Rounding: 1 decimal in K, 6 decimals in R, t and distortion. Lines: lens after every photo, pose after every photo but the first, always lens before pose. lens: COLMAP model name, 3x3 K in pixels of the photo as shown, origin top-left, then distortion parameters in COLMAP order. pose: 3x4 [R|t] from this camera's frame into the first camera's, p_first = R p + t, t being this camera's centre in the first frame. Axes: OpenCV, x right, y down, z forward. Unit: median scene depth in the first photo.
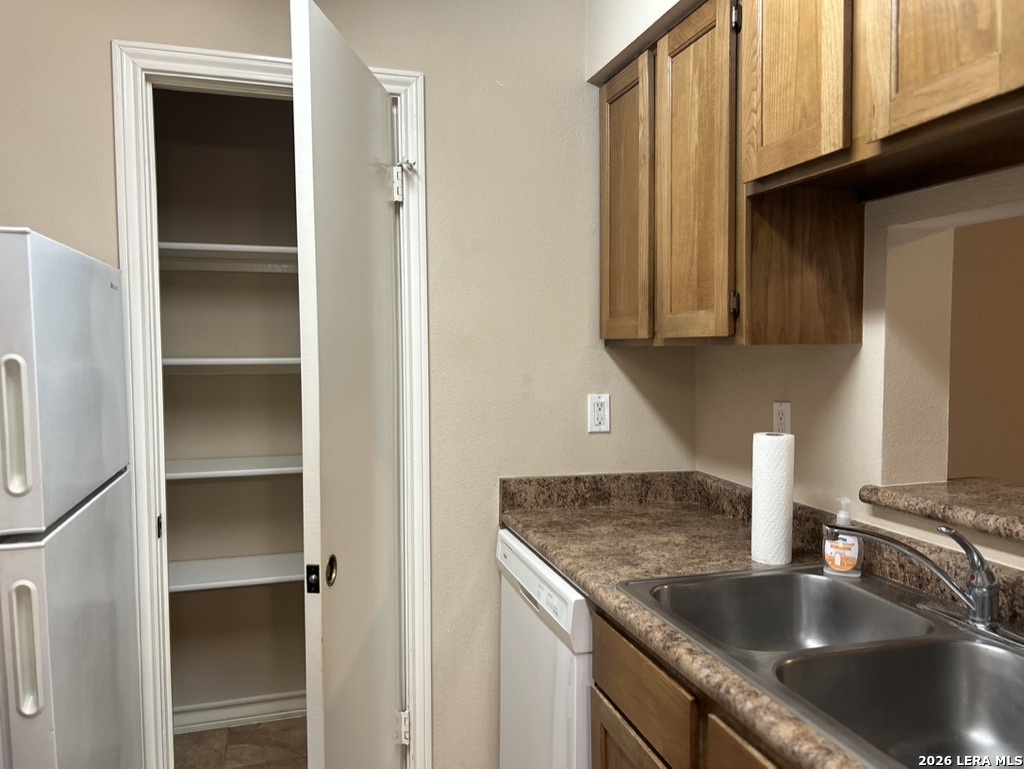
lens RADIAL K [[765.4, 0, 519.9], [0, 765.4, 381.9], [0, 0, 1]] dist [0.063628, -0.075825]
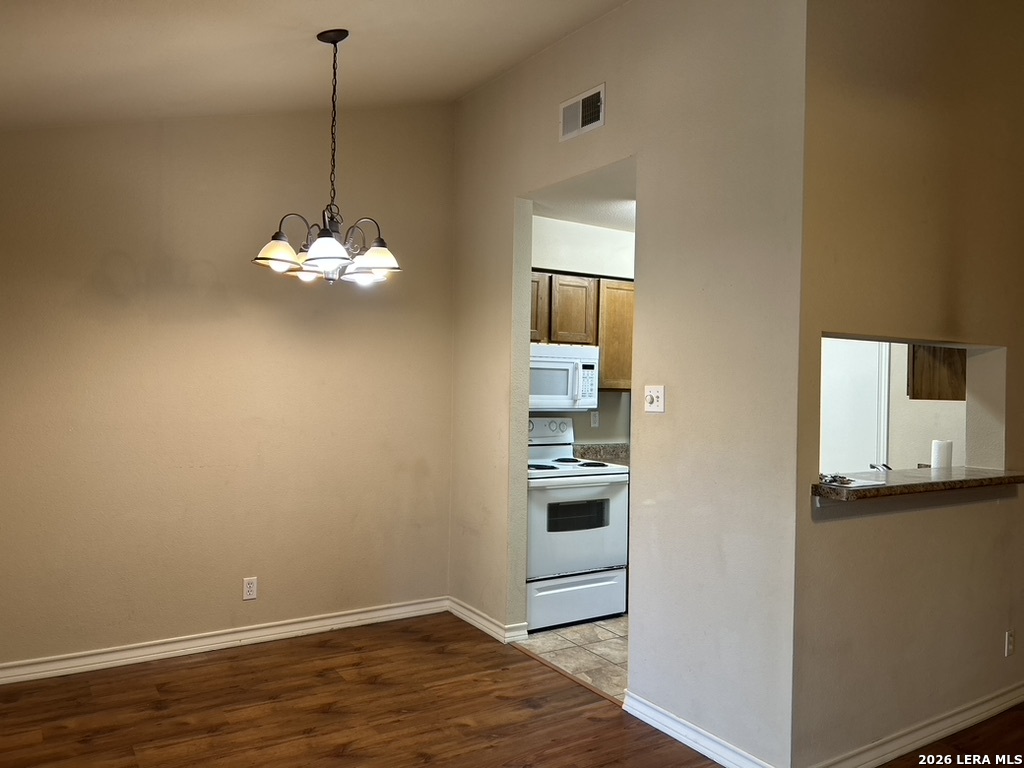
lens RADIAL K [[765.4, 0, 516.0], [0, 765.4, 382.1], [0, 0, 1]] dist [0.063628, -0.075825]
pose [[0.282195, 0.008852, -0.959316, 2.207619], [-0.068853, 0.997566, -0.011049, 0.011998], [0.956883, 0.069170, 0.282117, -0.848345]]
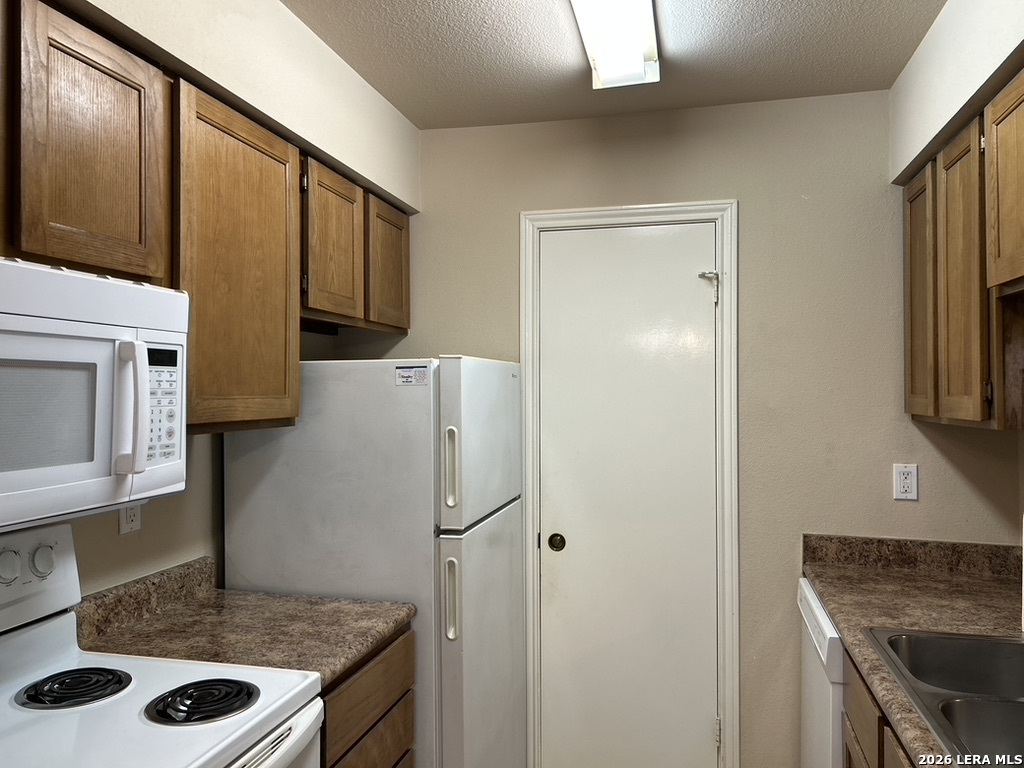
lens RADIAL K [[765.4, 0, 510.2], [0, 765.4, 383.5], [0, 0, 1]] dist [0.063628, -0.075825]
pose [[0.858716, 0.000829, -0.512451, 0.249589], [-0.030068, 0.998357, -0.048770, -0.037279], [0.511569, 0.057287, 0.857330, -0.304007]]
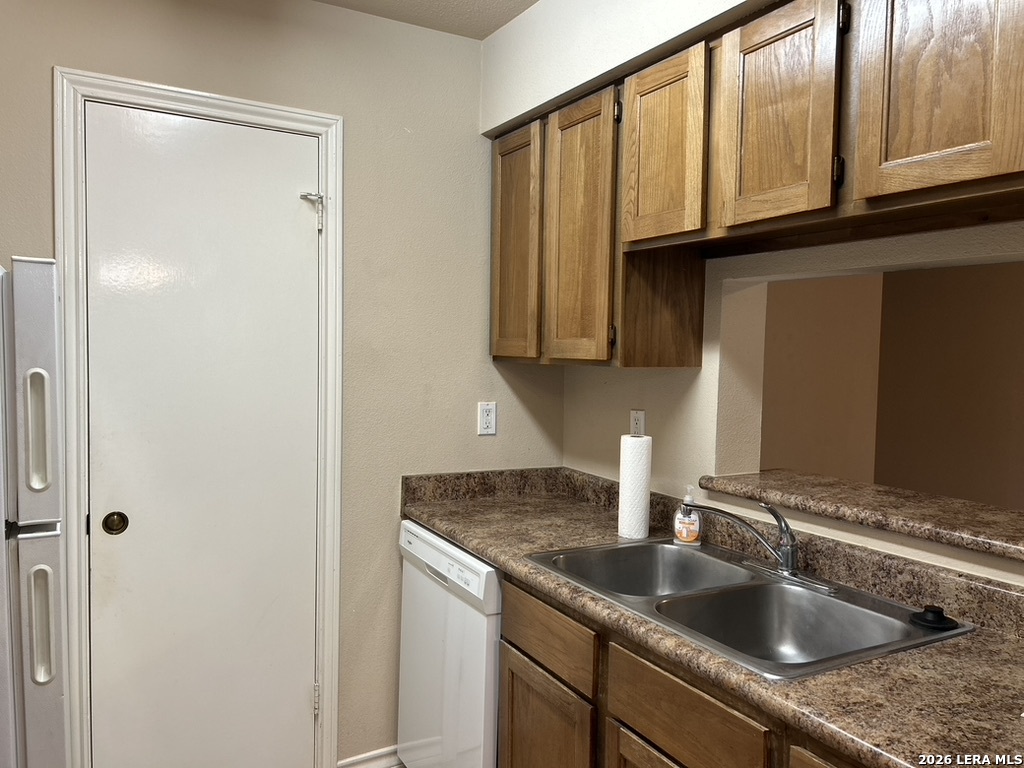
lens RADIAL K [[765.4, 0, 514.4], [0, 765.4, 384.4], [0, 0, 1]] dist [0.063628, -0.075825]
pose [[0.975292, 0.014679, 0.220430, -0.153325], [-0.015211, 0.999884, 0.000718, -0.016847], [-0.220394, -0.004053, 0.975403, -0.197326]]
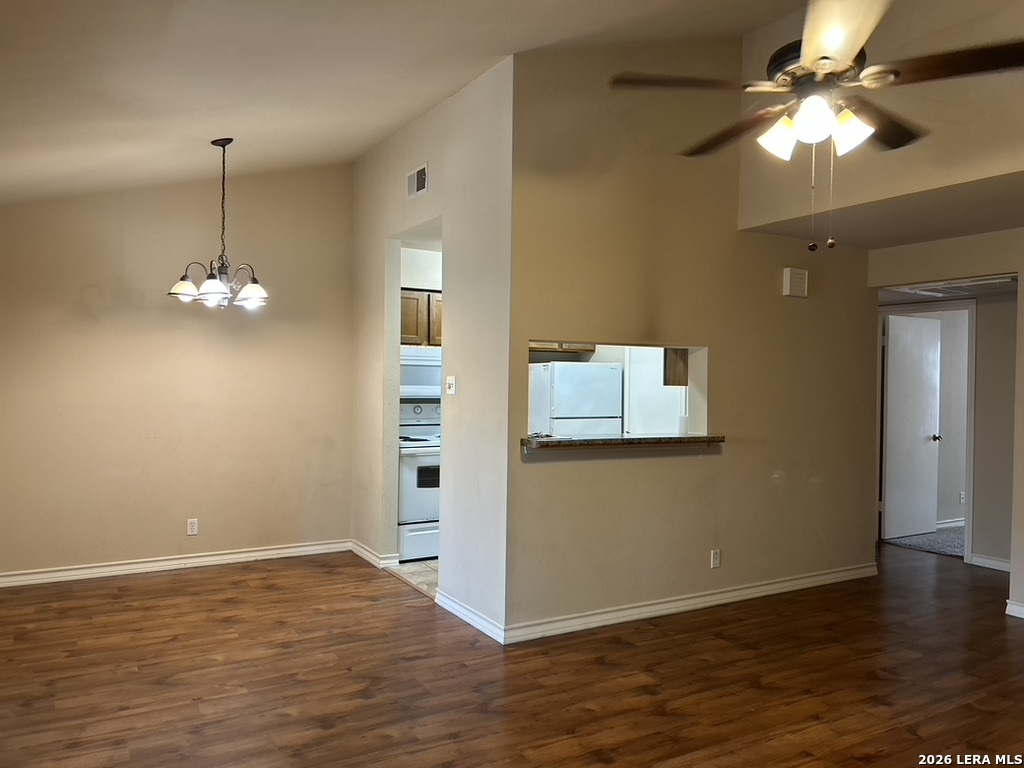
lens RADIAL K [[765.4, 0, 516.4], [0, 765.4, 383.2], [0, 0, 1]] dist [0.063628, -0.075825]
pose [[0.238343, 0.009958, -0.971130, 3.232275], [-0.061809, 0.998076, -0.004935, -0.000638], [0.969212, 0.061201, 0.238500, -0.389745]]
